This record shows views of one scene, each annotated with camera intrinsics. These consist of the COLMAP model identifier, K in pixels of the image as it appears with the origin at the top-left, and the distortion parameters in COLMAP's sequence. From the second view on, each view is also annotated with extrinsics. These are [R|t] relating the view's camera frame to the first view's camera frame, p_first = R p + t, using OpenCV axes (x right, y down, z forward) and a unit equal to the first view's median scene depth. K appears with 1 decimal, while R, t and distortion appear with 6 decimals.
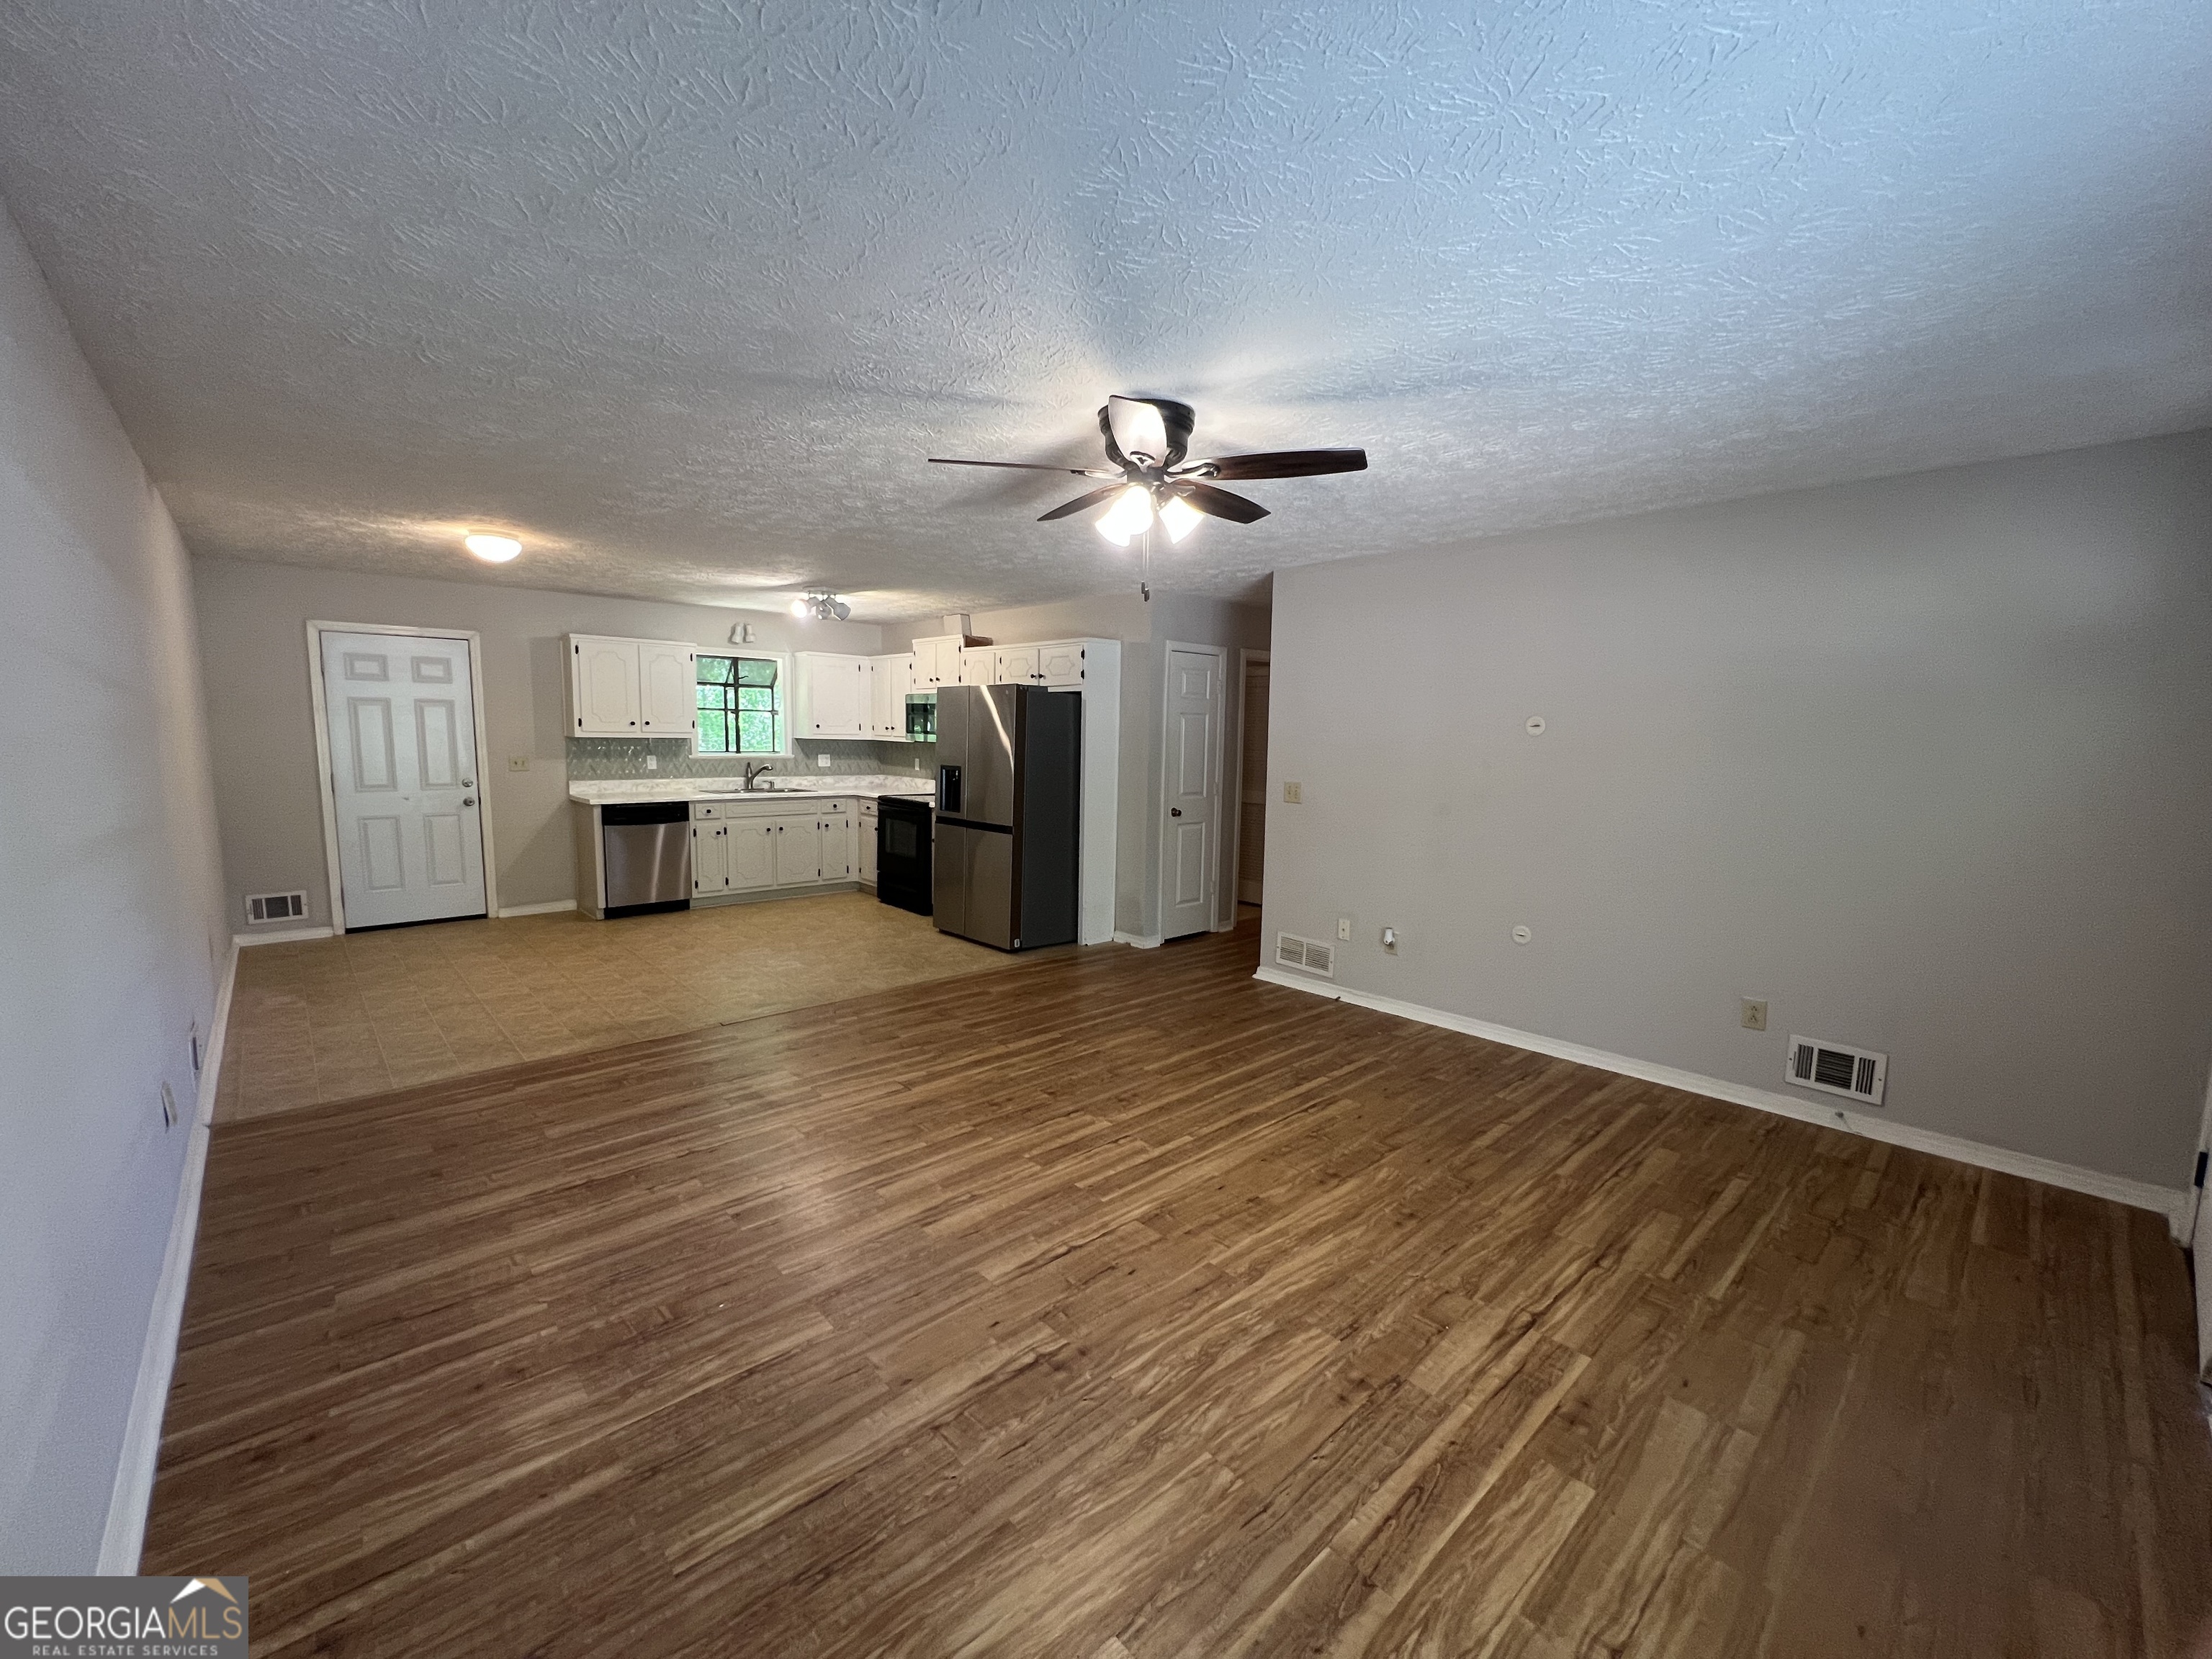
lens RADIAL K [[886.6, 0, 1105.8], [0, 886.6, 839.7], [0, 0, 1]] dist [-0.002403, -0.000136]
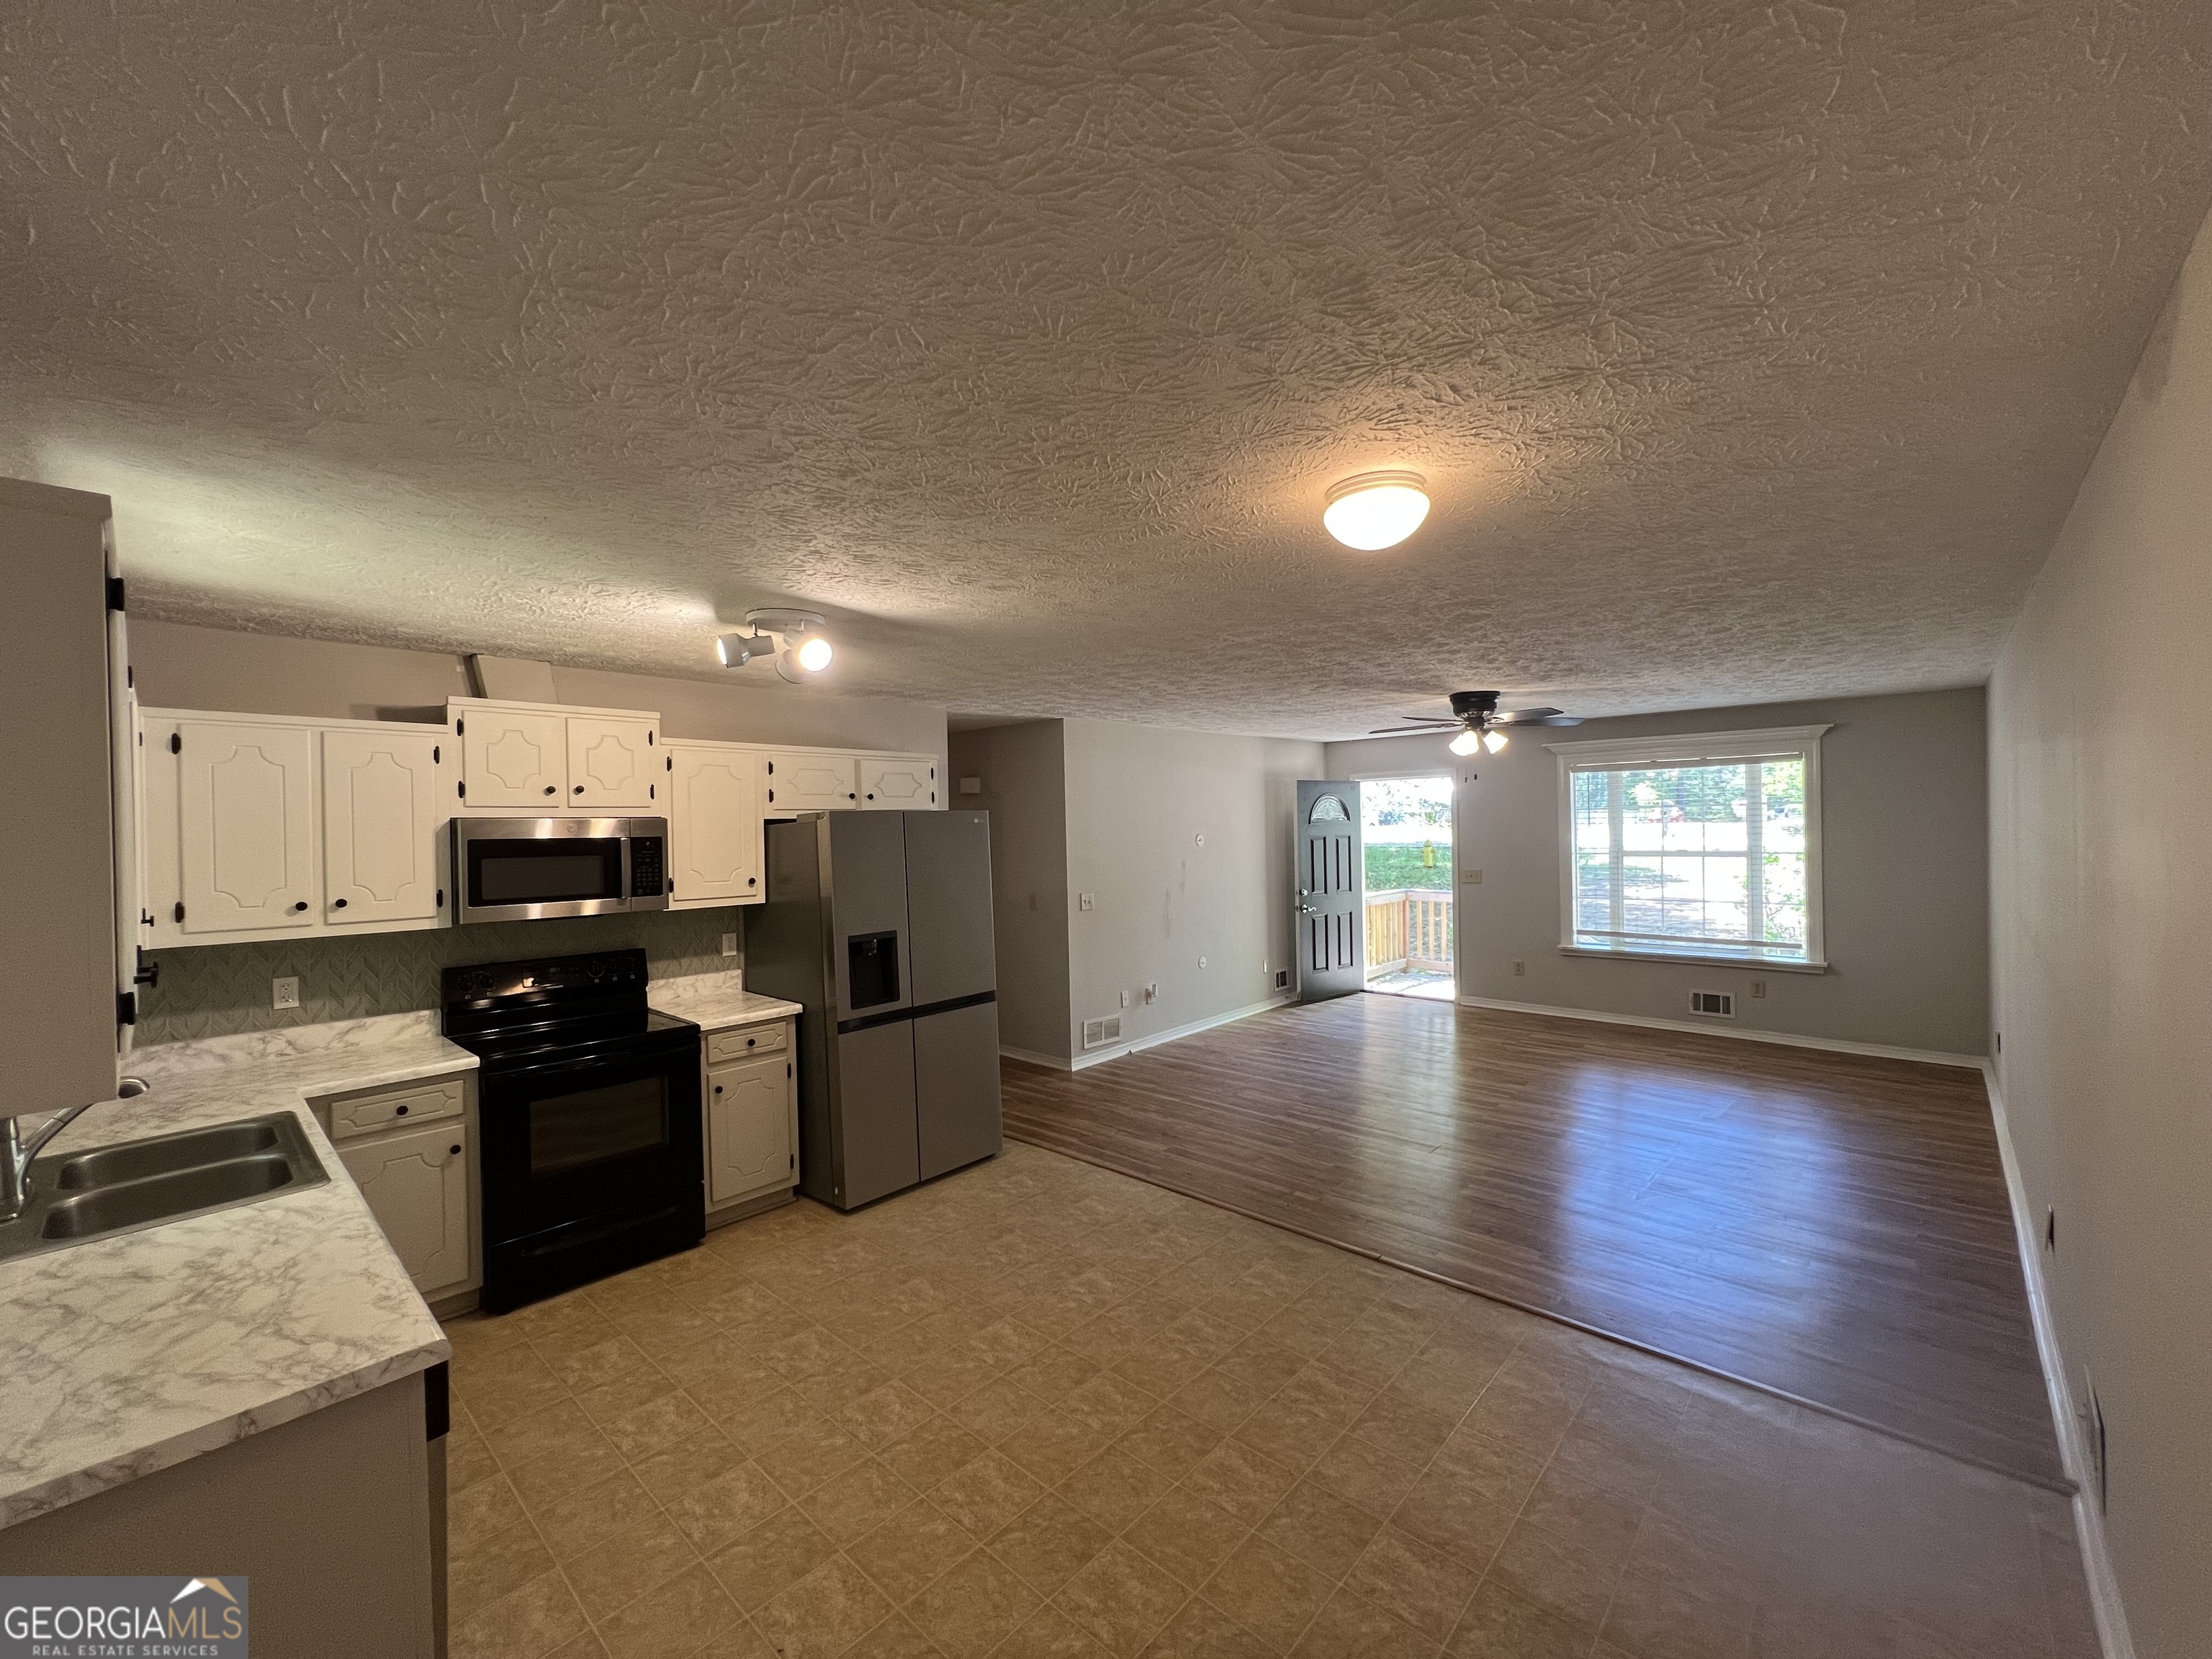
lens RADIAL K [[890.3, 0, 1105.5], [0, 890.3, 834.0], [0, 0, 1]] dist [-0.001663, 0.000326]
pose [[-0.075229, -0.027118, 0.996797, -1.311067], [0.142285, 0.989110, 0.037647, -0.244838], [-0.986963, 0.144661, -0.070551, 1.375881]]
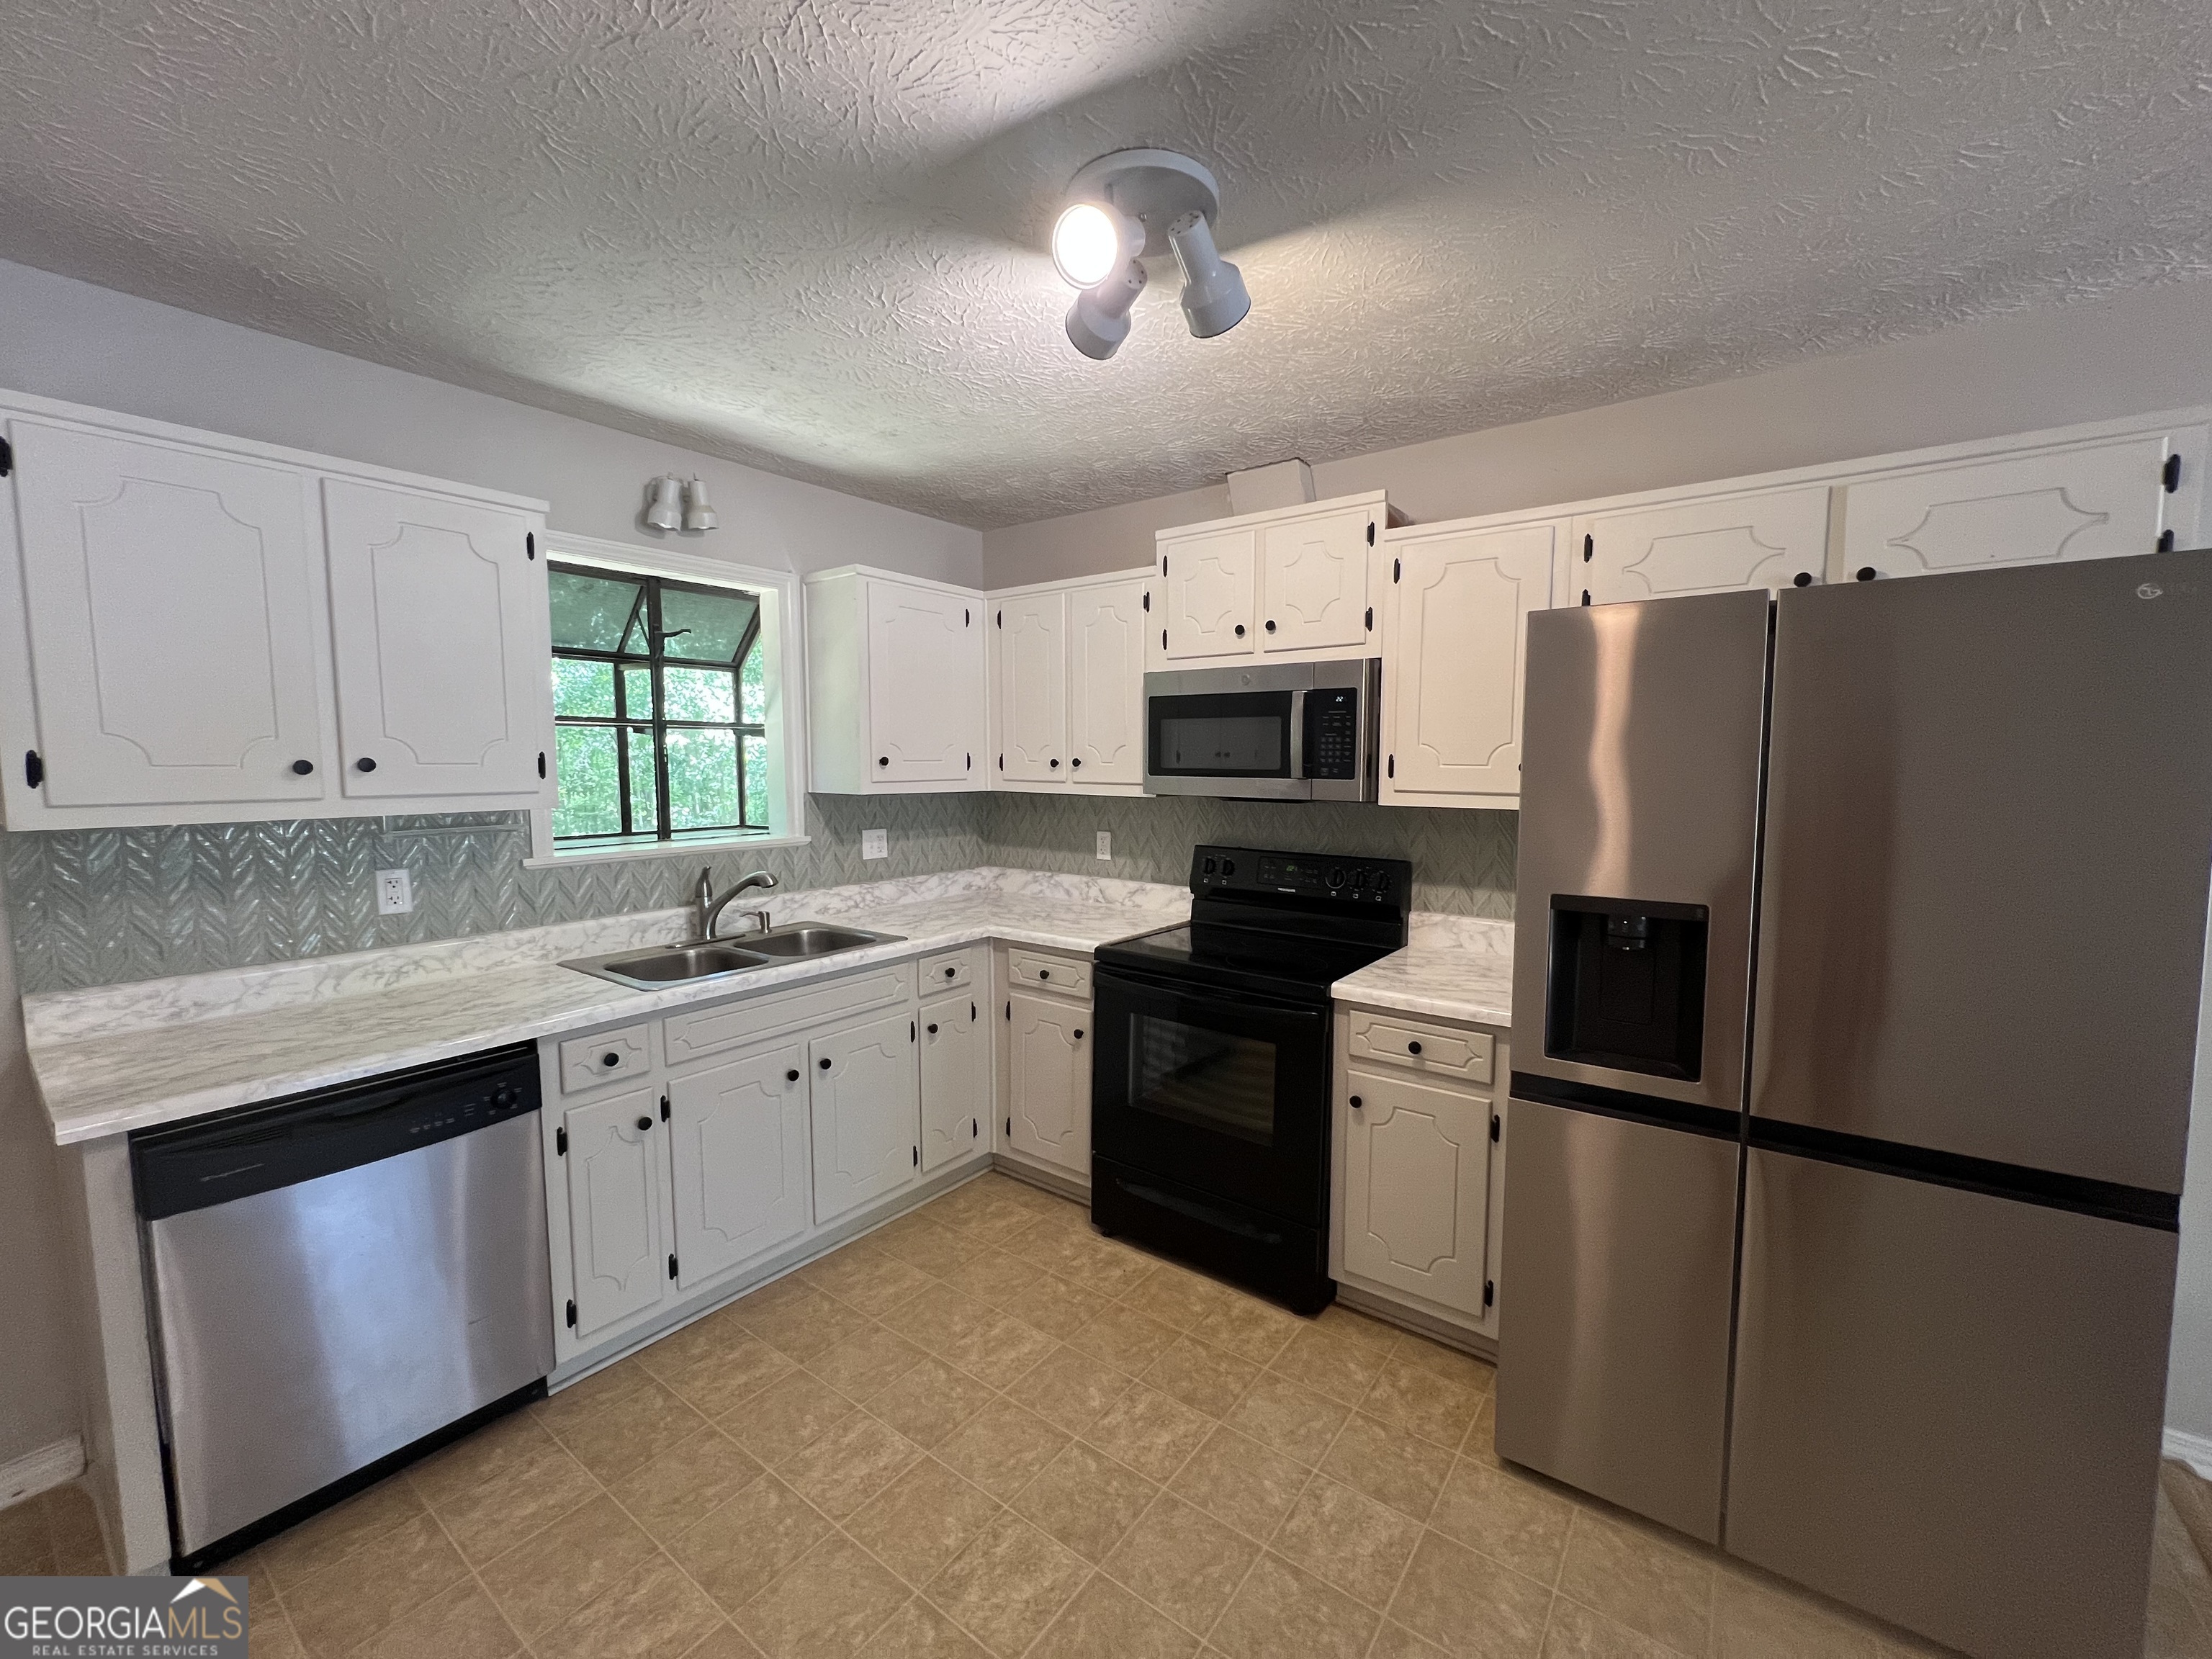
lens RADIAL K [[890.3, 0, 1105.5], [0, 890.3, 834.0], [0, 0, 1]] dist [-0.001663, 0.000326]
pose [[0.983893, -0.037905, 0.174692, -0.596731], [0.043928, 0.998562, -0.030741, -0.161138], [-0.173276, 0.037920, 0.984143, 1.207675]]
